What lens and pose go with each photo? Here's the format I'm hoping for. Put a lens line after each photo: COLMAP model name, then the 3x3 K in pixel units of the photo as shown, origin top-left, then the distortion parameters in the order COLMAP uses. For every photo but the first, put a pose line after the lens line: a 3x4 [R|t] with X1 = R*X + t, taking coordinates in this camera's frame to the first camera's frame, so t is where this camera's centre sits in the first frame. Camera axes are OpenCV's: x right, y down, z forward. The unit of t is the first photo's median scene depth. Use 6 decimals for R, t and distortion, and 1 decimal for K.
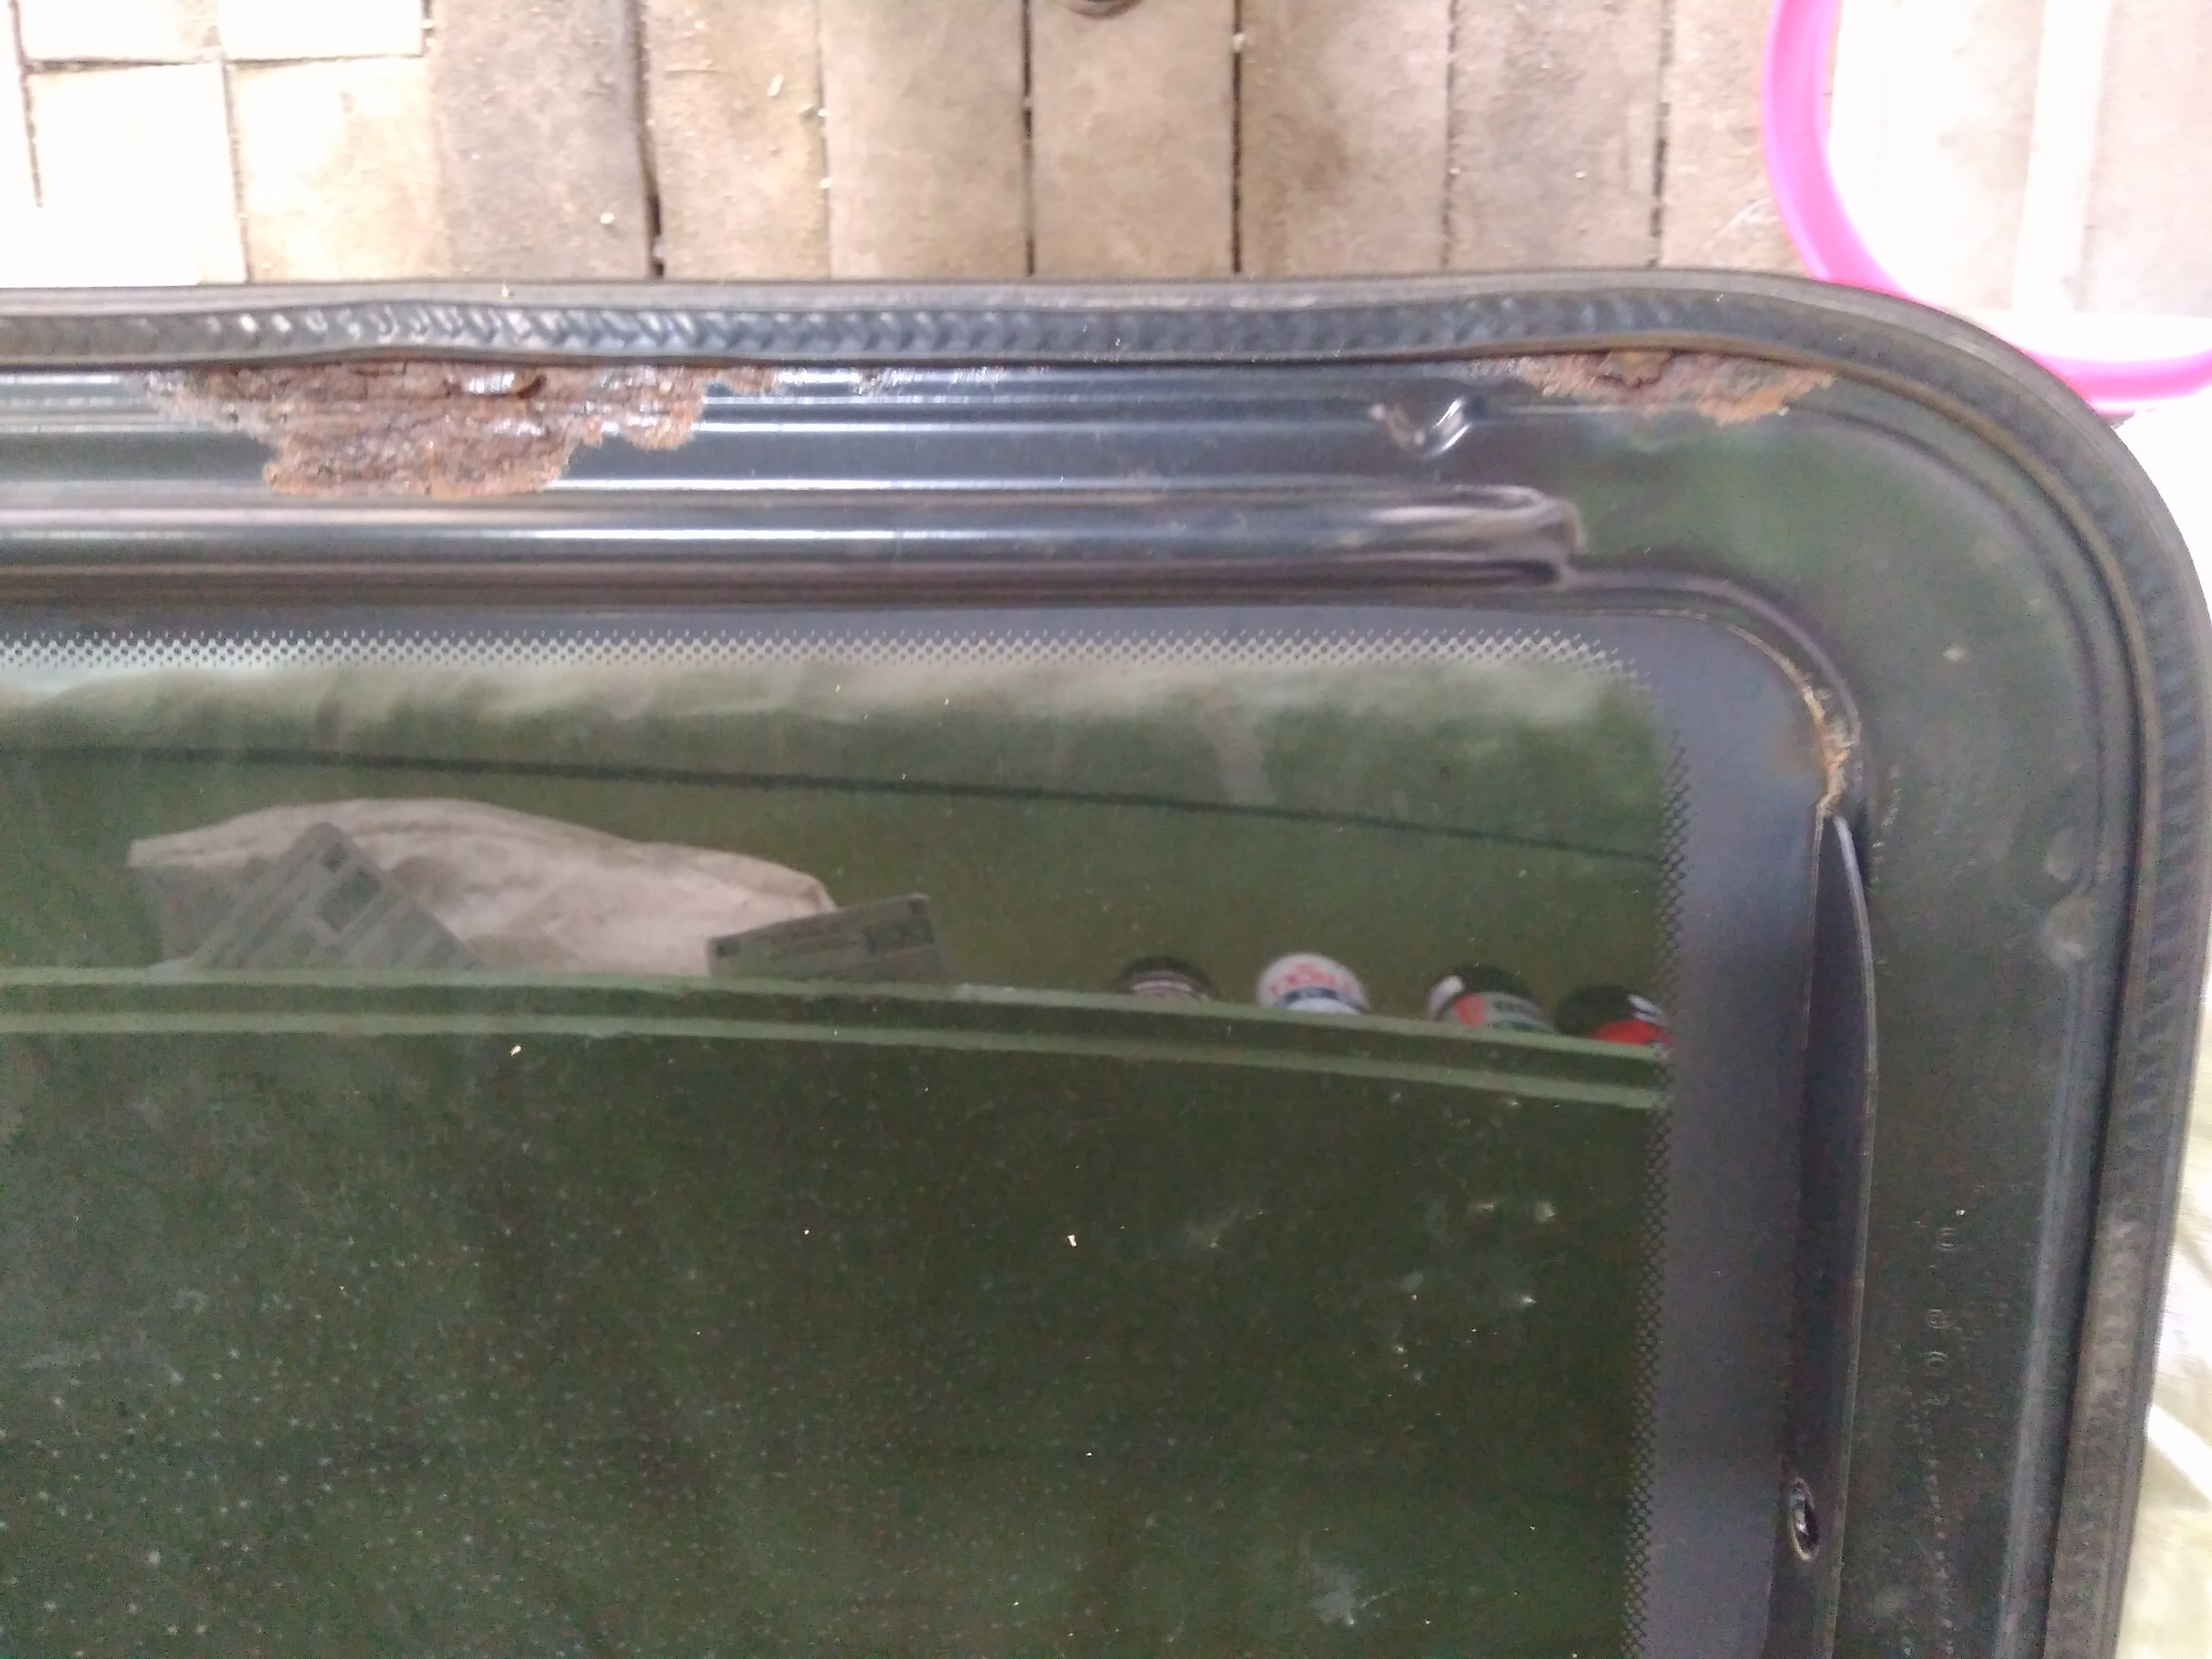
lens RADIAL K [[1547.1, 0, 1107.1], [0, 1547.1, 830.1], [0, 0, 1]] dist [0.028415, -0.039507]
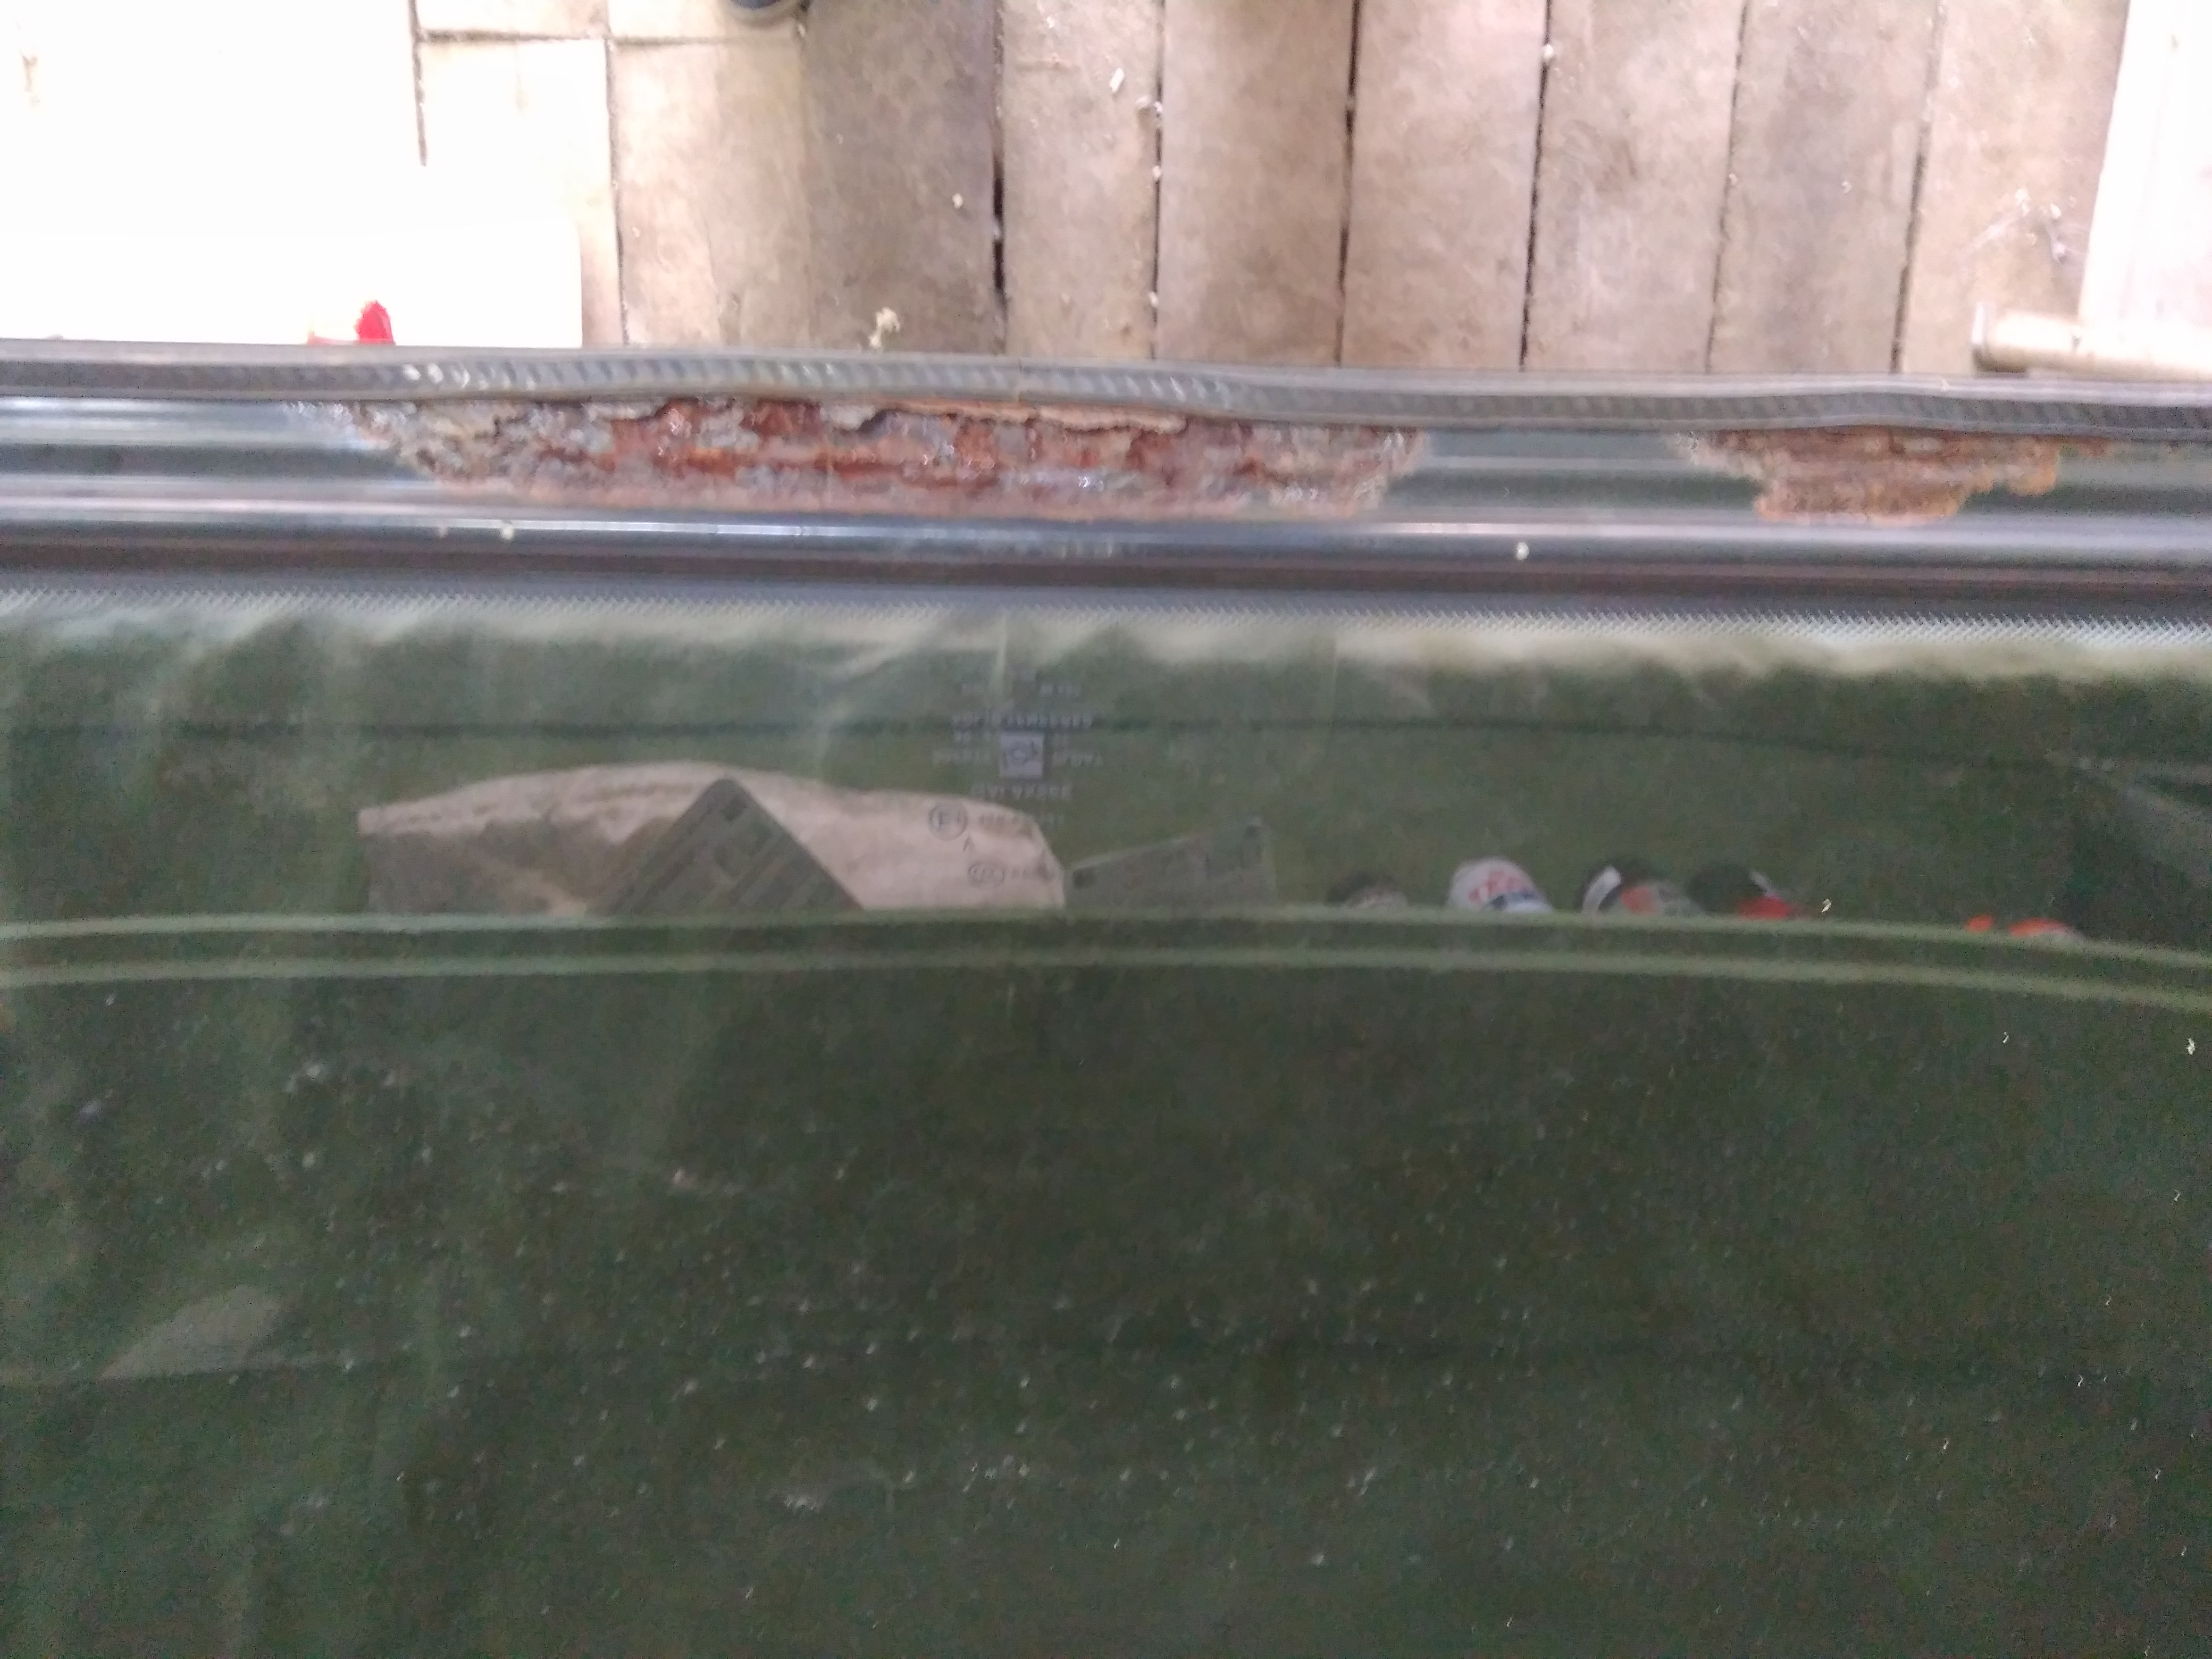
lens RADIAL K [[1547.1, 0, 1107.1], [0, 1547.1, 830.1], [0, 0, 1]] dist [0.028415, -0.039507]
pose [[0.999253, 0.015577, 0.035358, -0.252171], [-0.016661, 0.999394, 0.030555, 0.009400], [-0.034861, -0.031122, 0.998907, -0.096906]]
